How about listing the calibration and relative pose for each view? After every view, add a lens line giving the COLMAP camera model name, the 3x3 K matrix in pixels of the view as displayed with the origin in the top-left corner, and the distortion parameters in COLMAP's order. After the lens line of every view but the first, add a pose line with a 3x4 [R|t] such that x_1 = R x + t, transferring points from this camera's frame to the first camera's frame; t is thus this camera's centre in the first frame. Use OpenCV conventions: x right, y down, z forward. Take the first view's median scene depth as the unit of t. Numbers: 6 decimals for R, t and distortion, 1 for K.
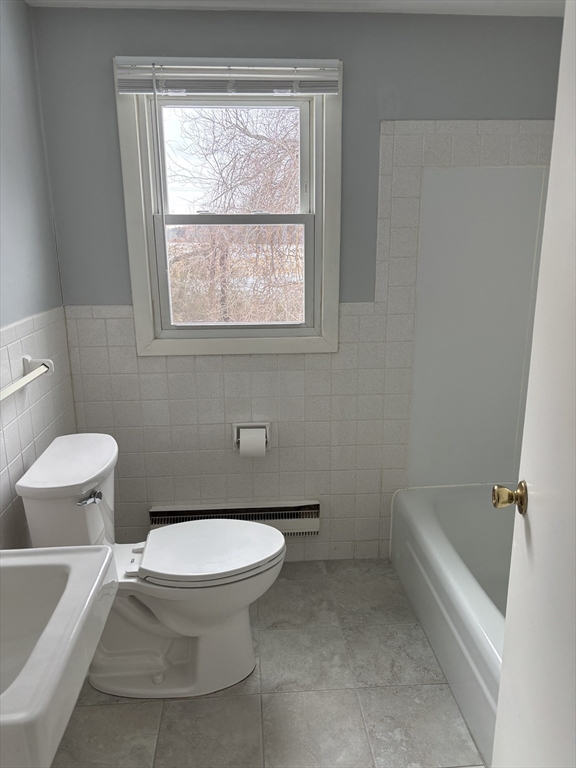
lens RADIAL K [[578.6, 0, 290.3], [0, 578.6, 380.0], [0, 0, 1]] dist [0.054869, -0.052717]
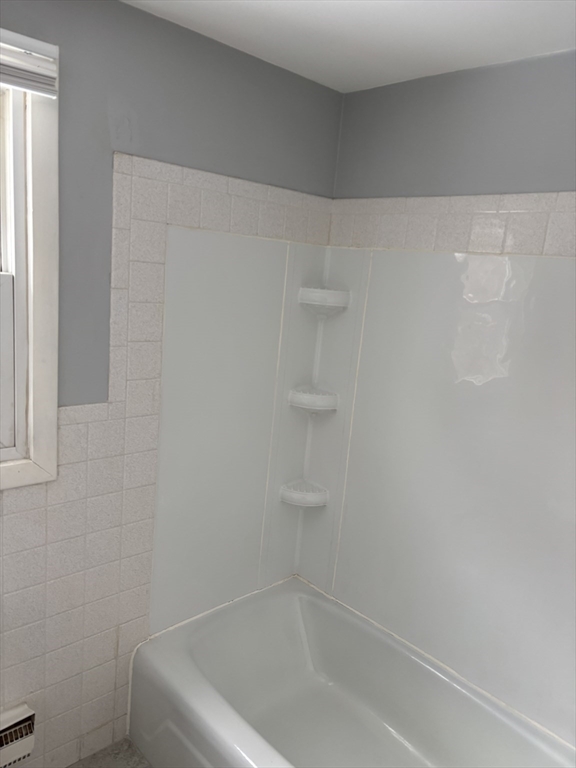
lens RADIAL K [[578.6, 0, 288.7], [0, 578.6, 390.5], [0, 0, 1]] dist [0.054869, -0.052717]
pose [[0.773528, -0.054785, 0.631390, -0.134260], [0.063008, 0.997969, 0.009400, -0.145582], [-0.630623, 0.032511, 0.775408, 0.320187]]
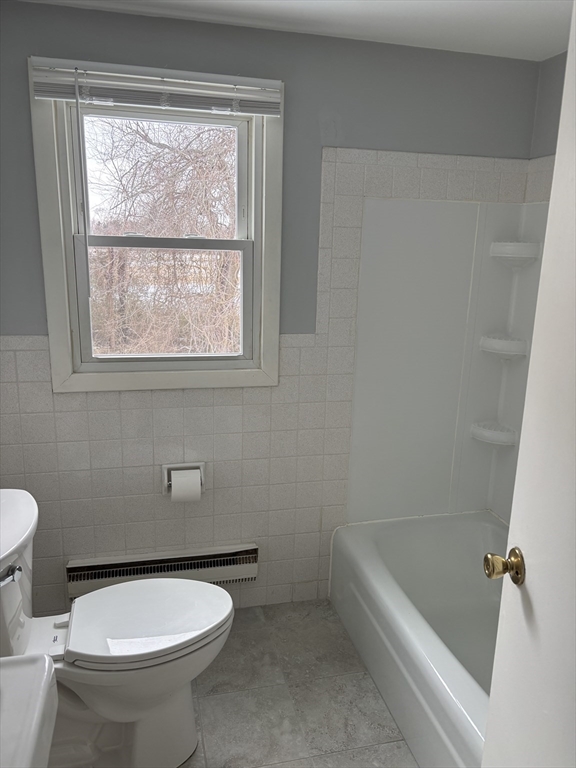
lens RADIAL K [[578.6, 0, 291.6], [0, 578.6, 379.5], [0, 0, 1]] dist [0.054869, -0.052717]
pose [[0.985124, -0.005791, 0.171745, -0.059740], [0.008998, 0.999799, -0.017905, -0.042831], [-0.171607, 0.019184, 0.984979, 0.067620]]
